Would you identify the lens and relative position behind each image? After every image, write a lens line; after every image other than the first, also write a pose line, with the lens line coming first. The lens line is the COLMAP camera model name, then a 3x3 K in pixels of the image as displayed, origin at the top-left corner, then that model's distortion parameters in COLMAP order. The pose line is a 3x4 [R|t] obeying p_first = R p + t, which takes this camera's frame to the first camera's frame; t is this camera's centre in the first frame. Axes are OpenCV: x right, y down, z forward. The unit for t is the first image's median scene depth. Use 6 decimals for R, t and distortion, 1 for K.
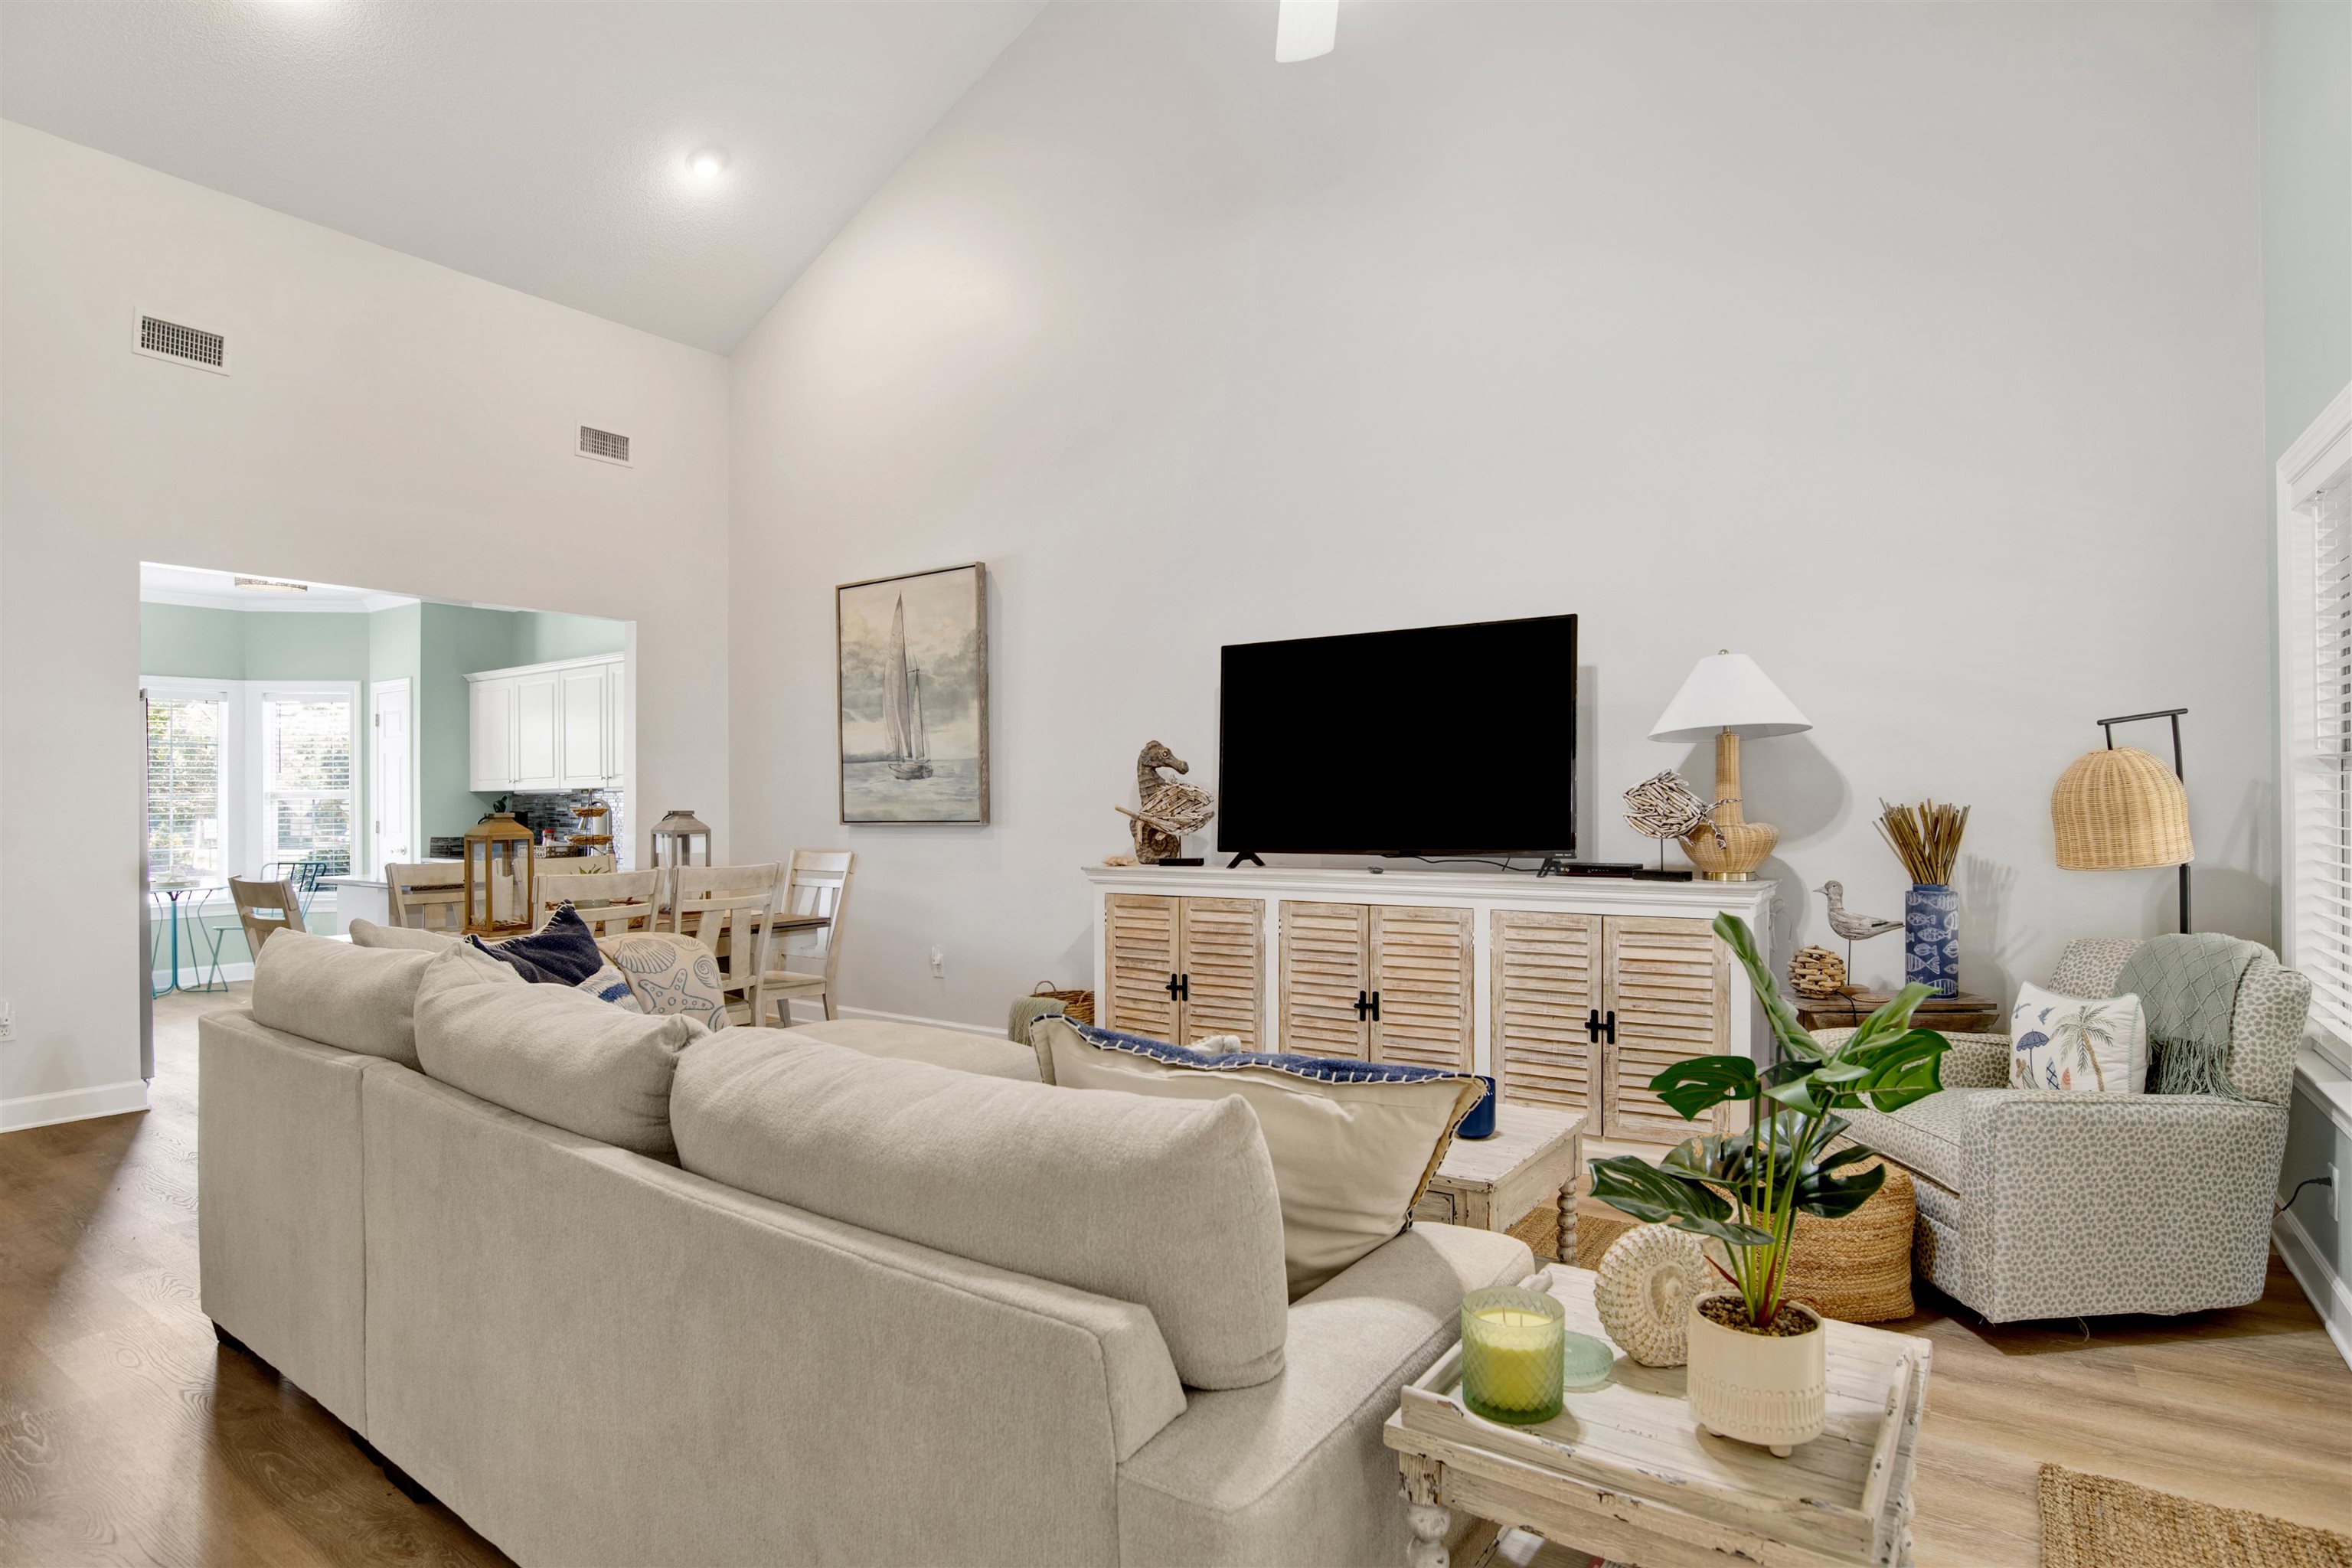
lens RADIAL K [[1252.0, 0, 1223.2], [0, 1252.0, 753.6], [0, 0, 1]] dist [-0.066667, 0.021526]
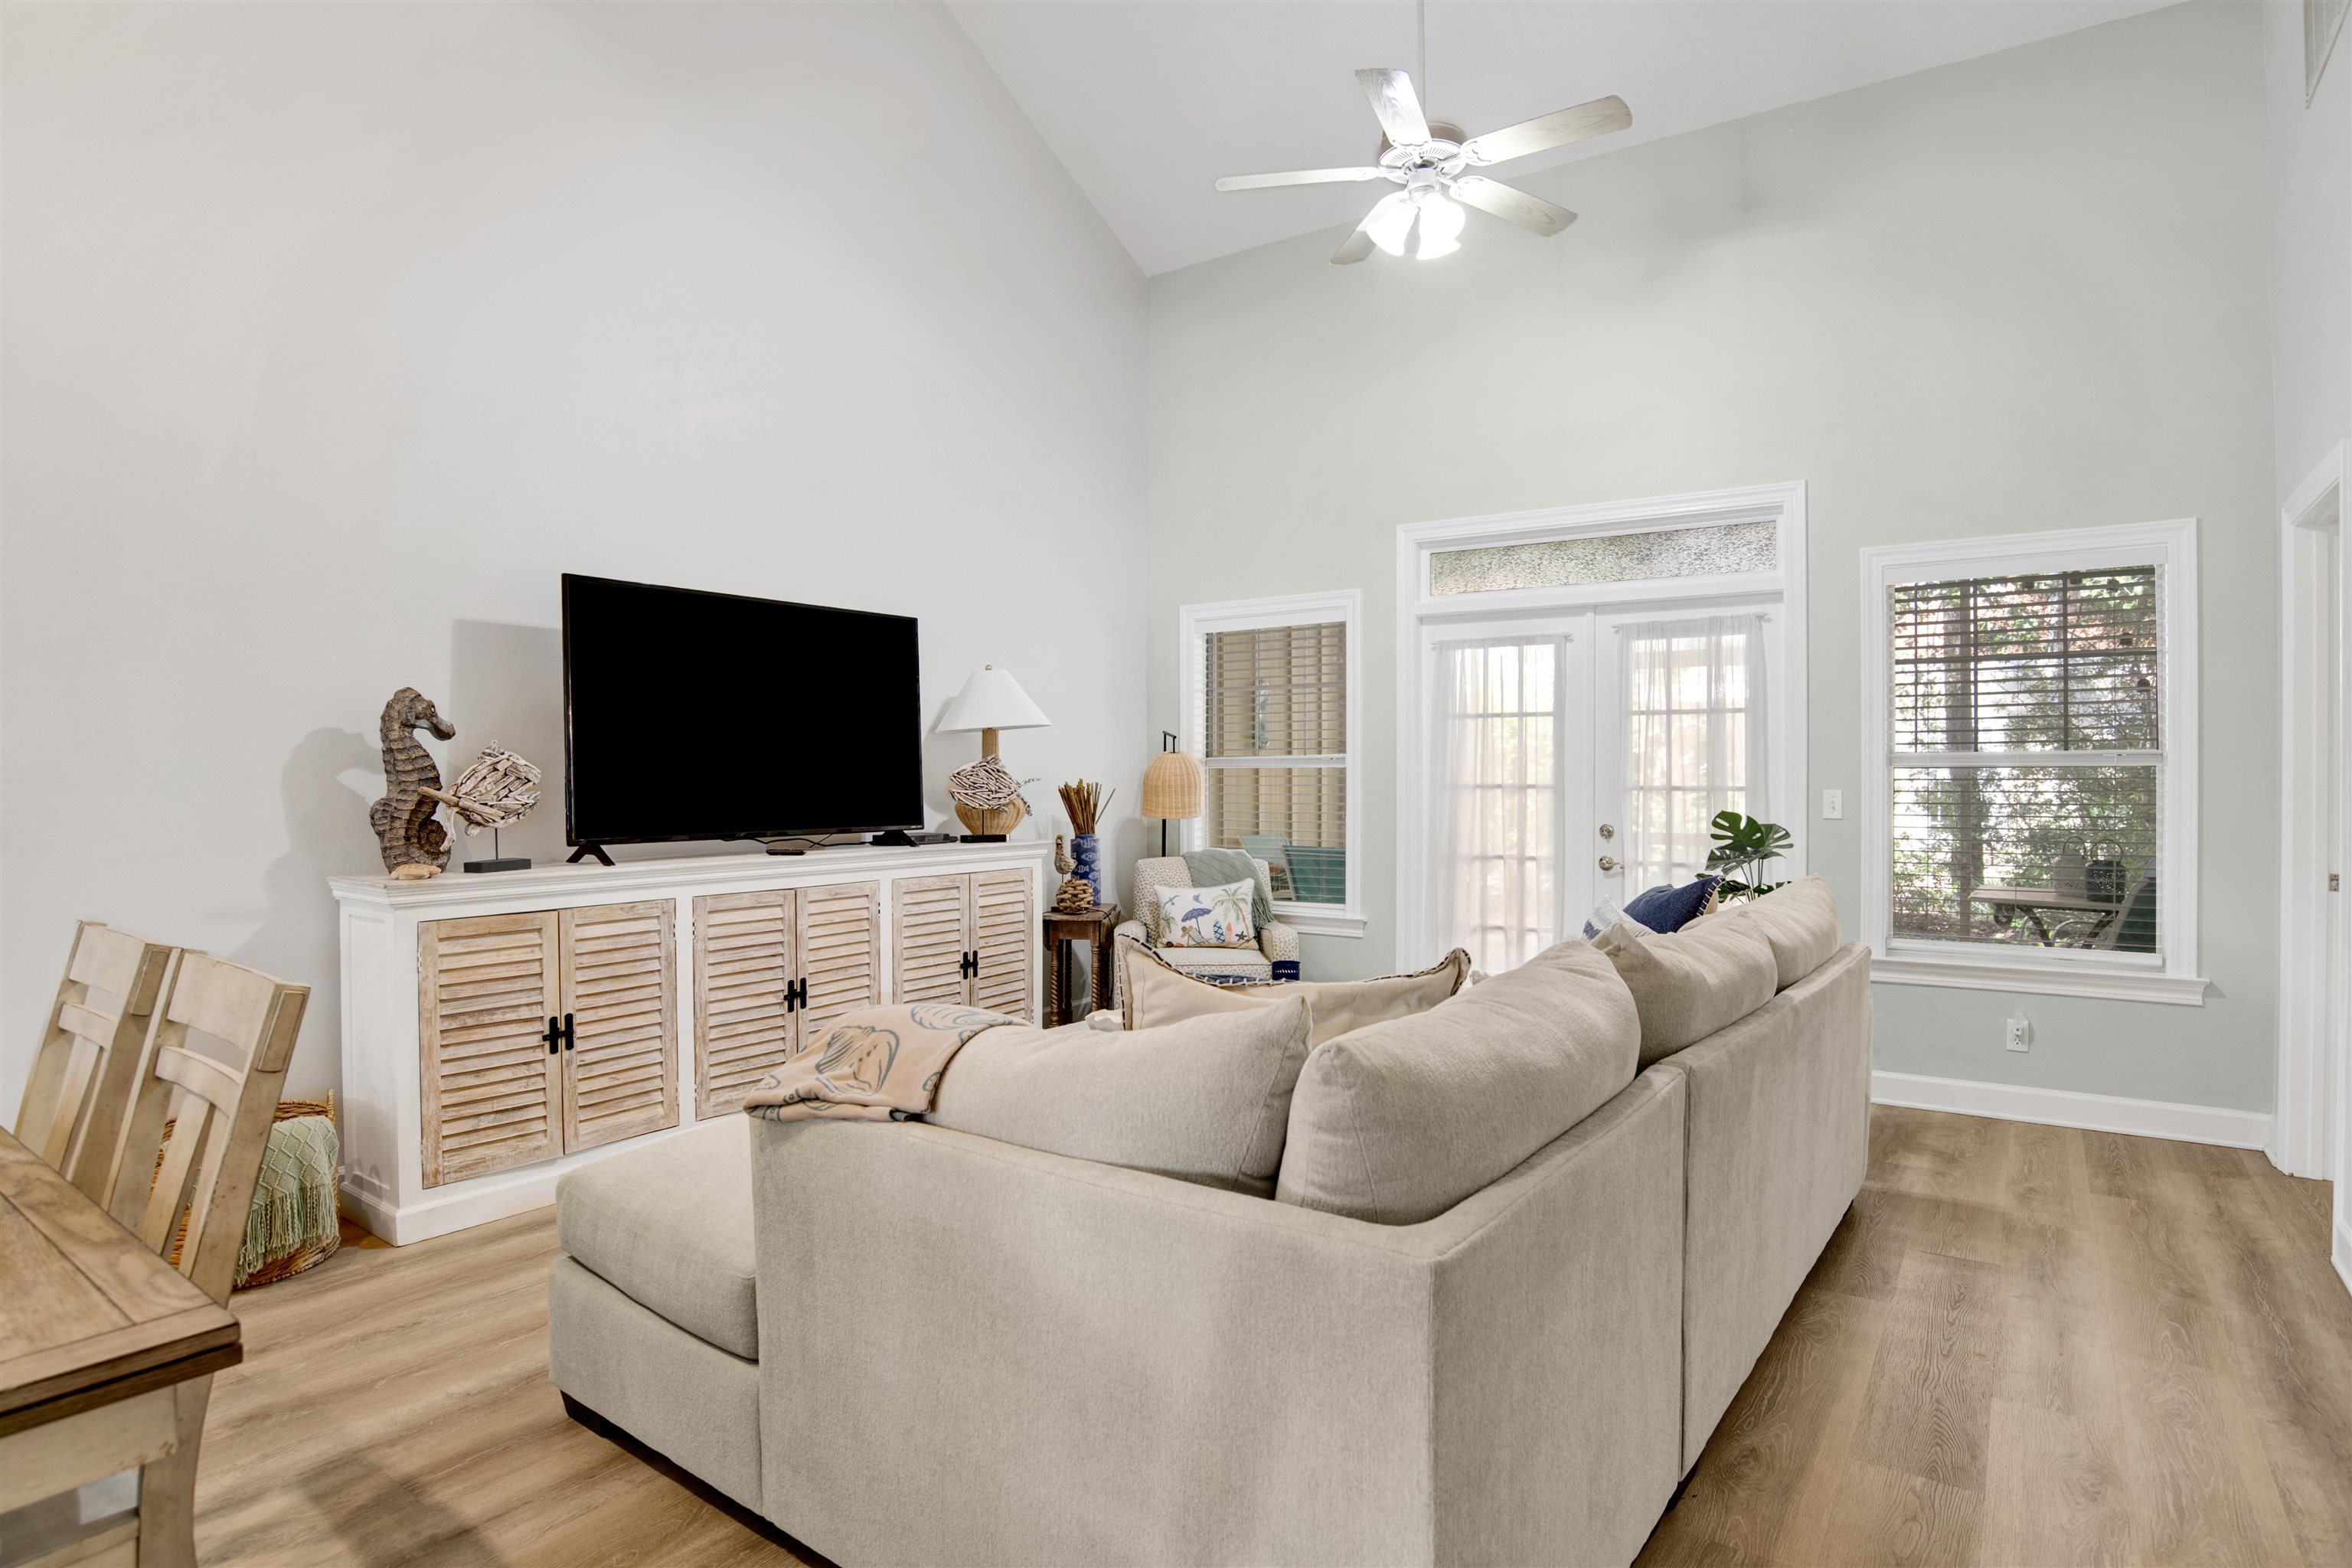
lens RADIAL K [[1252.0, 0, 1173.5], [0, 1252.0, 759.2], [0, 0, 1]] dist [-0.066667, 0.021526]
pose [[0.030023, 0.022090, 0.999305, -0.724913], [-0.031120, 0.999292, -0.021154, 0.030038], [-0.999065, -0.030463, 0.030689, 0.606902]]
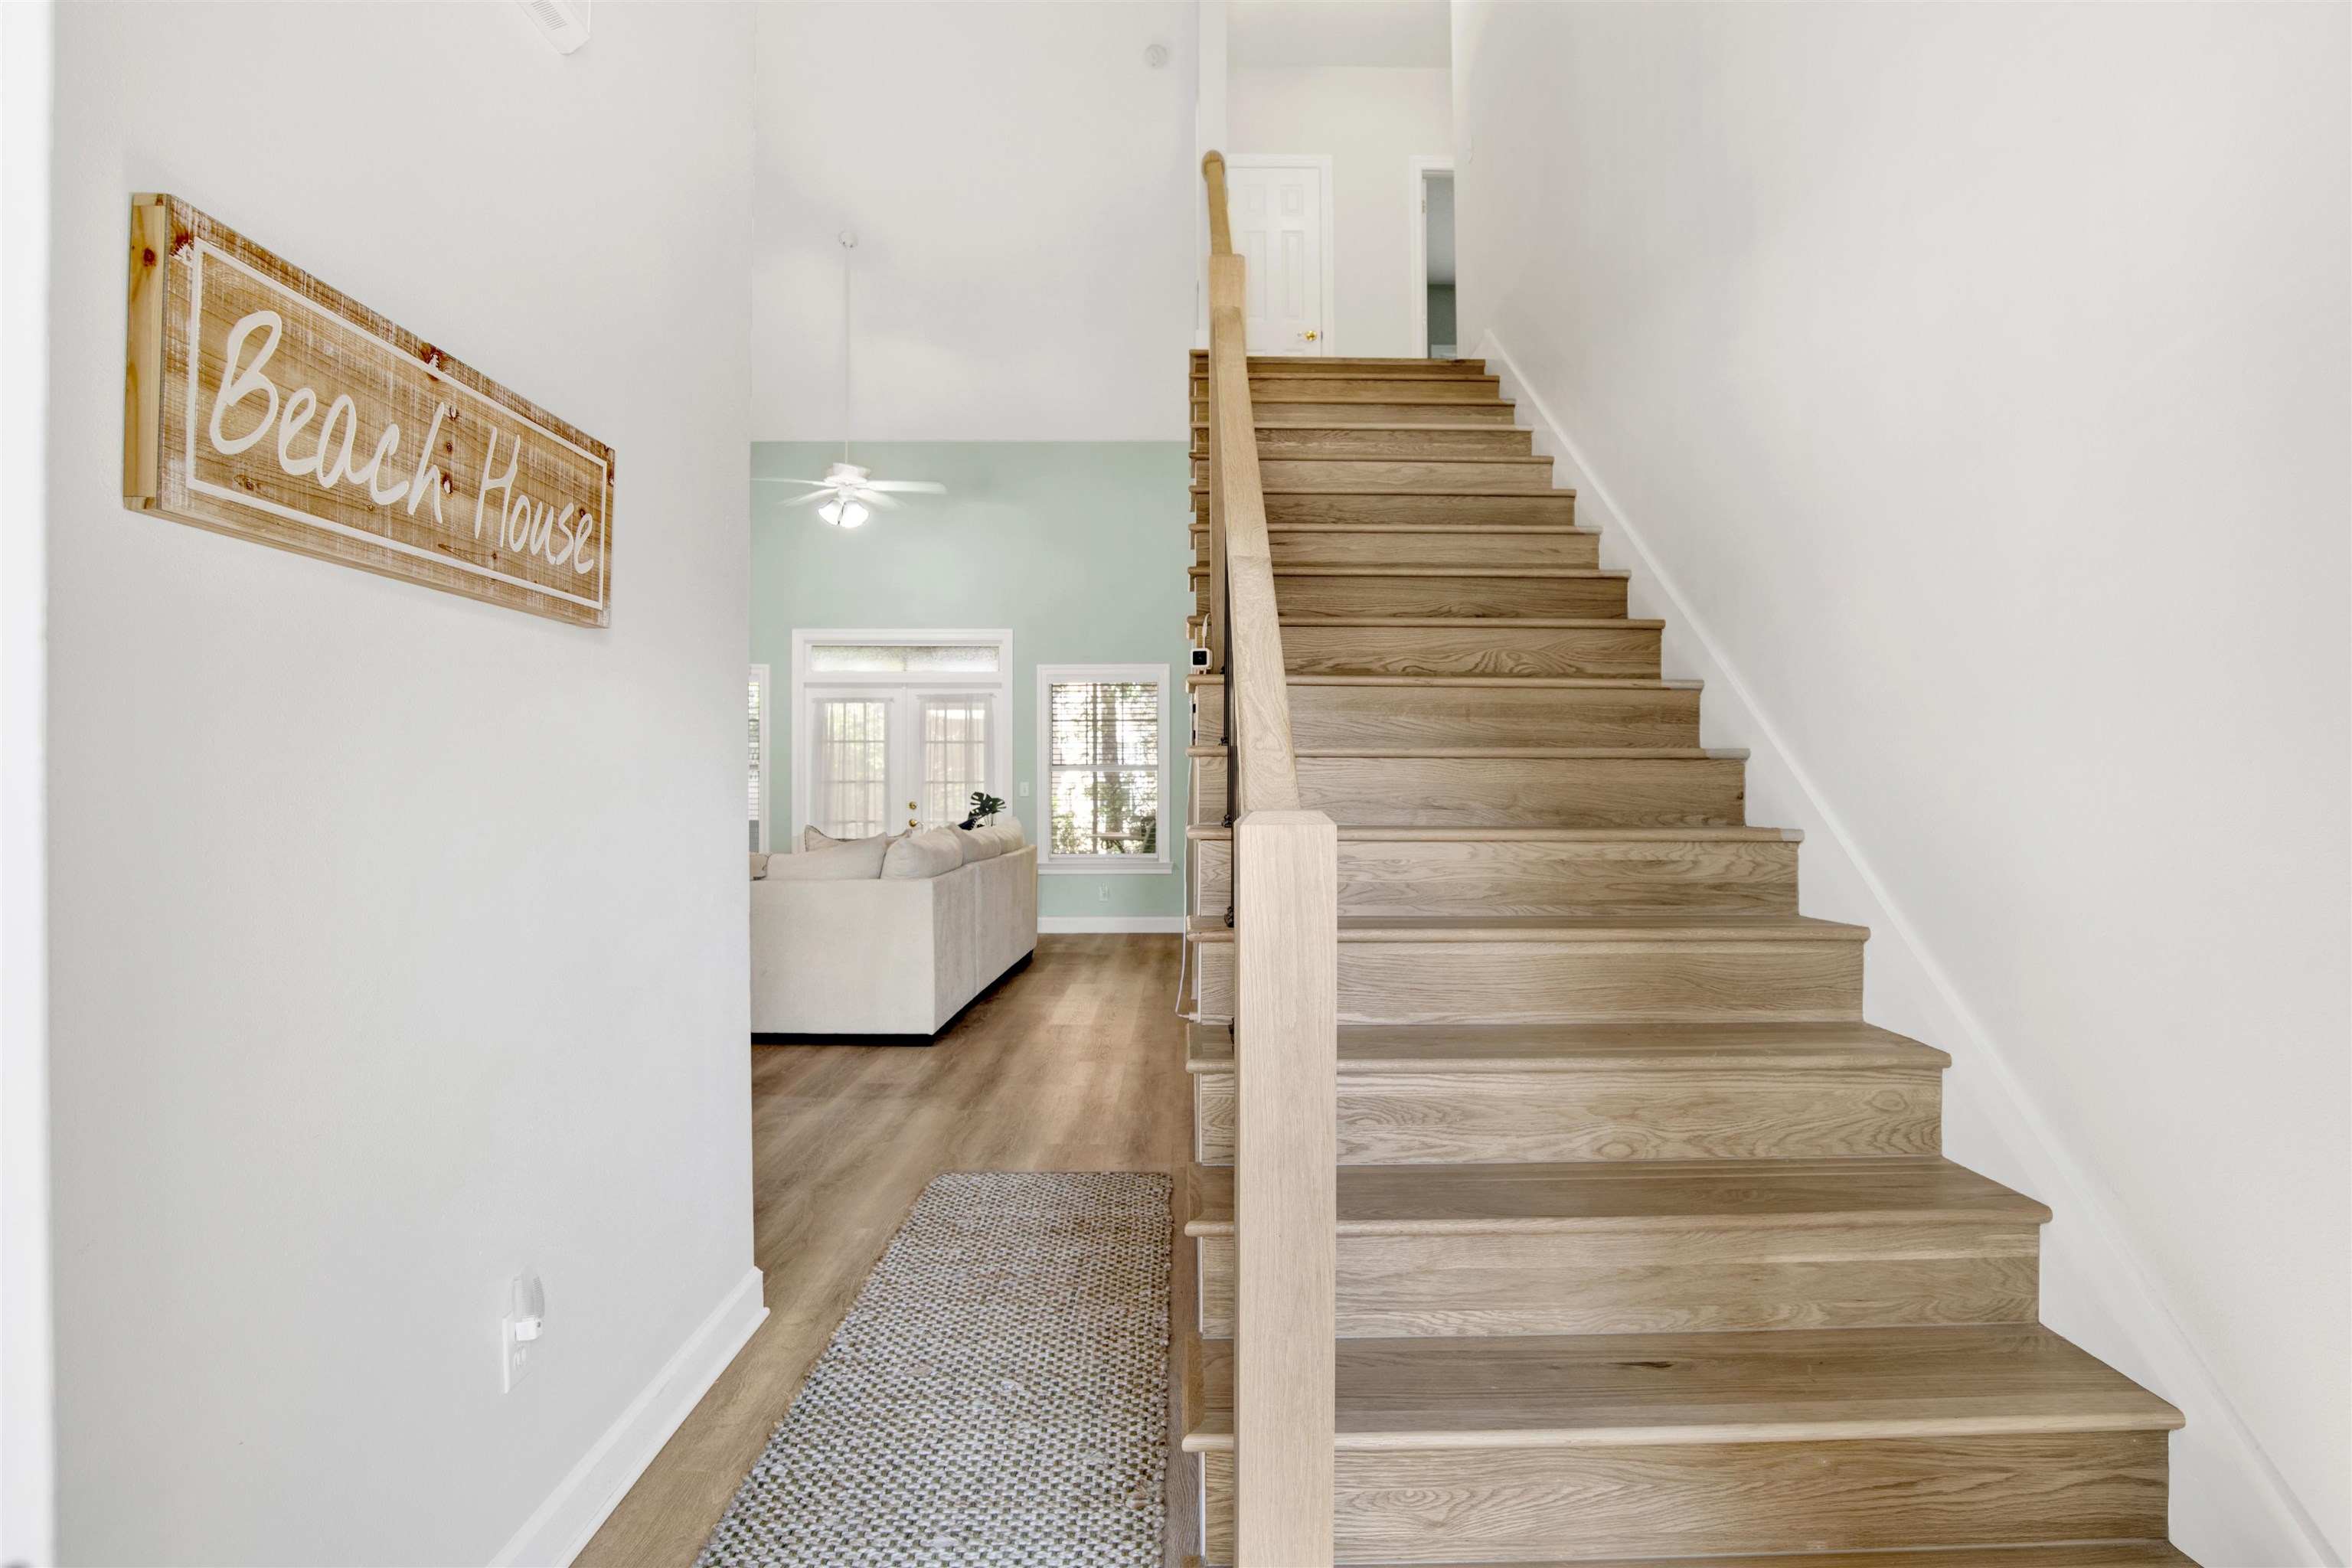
lens RADIAL K [[1252.0, 0, 1228.4], [0, 1252.0, 782.4], [0, 0, 1]] dist [-0.066667, 0.021526]
pose [[-0.572470, 0.007430, 0.819892, -1.544743], [-0.016222, 0.999661, -0.020386, 0.052676], [-0.819765, -0.024971, -0.572155, 0.984351]]
